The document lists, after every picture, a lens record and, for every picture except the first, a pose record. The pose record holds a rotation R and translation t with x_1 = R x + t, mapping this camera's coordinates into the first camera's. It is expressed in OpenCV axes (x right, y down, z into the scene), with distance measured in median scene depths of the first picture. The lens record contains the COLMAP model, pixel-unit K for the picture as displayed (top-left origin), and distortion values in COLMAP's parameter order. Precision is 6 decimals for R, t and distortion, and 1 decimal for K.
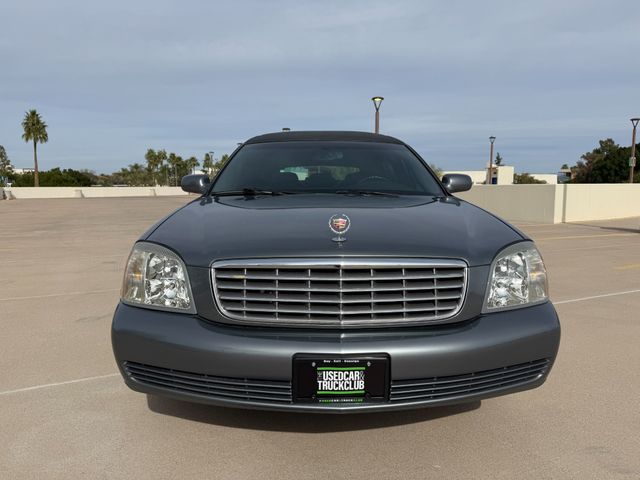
lens RADIAL K [[453.1, 0, 320.0], [0, 453.1, 240.0], [0, 0, 1]] dist [0.033663, -0.045301]
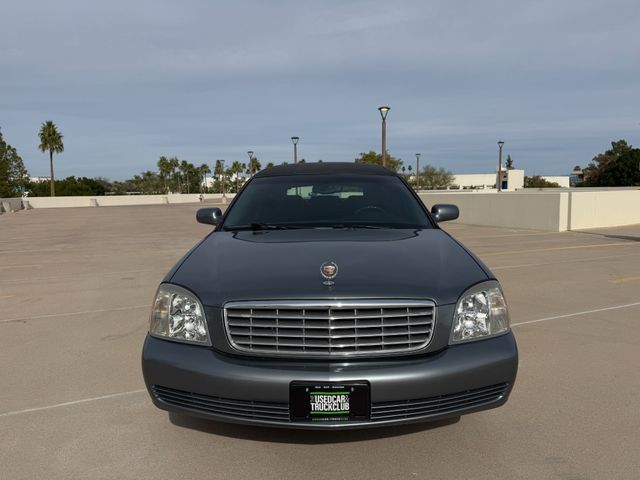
lens RADIAL K [[451.8, 0, 318.3], [0, 451.8, 237.3], [0, 0, 1]] dist [0.042551, -0.057157]
pose [[0.999606, -0.009041, -0.026579, 0.043077], [0.008633, 0.999843, -0.015448, -0.096744], [0.026715, 0.015213, 0.999527, -0.187675]]
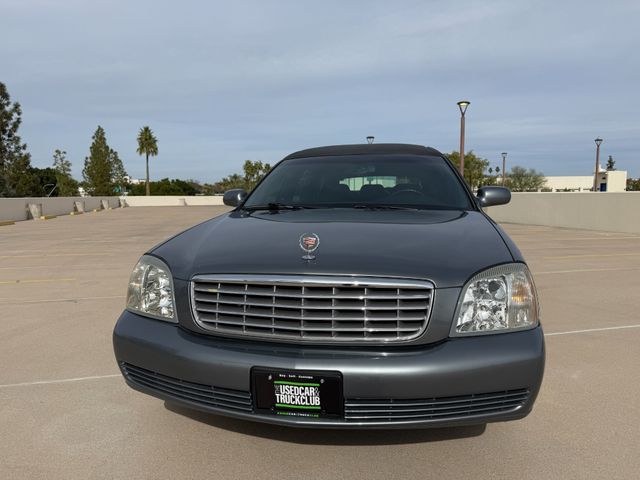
lens RADIAL K [[448.1, 0, 322.1], [0, 448.1, 246.3], [0, 0, 1]] dist [0.074448, -0.104802]
pose [[0.981496, 0.017270, -0.190700, 0.244289], [-0.017690, 0.999843, -0.000501, -0.024430], [0.190662, 0.003865, 0.981648, 0.002197]]
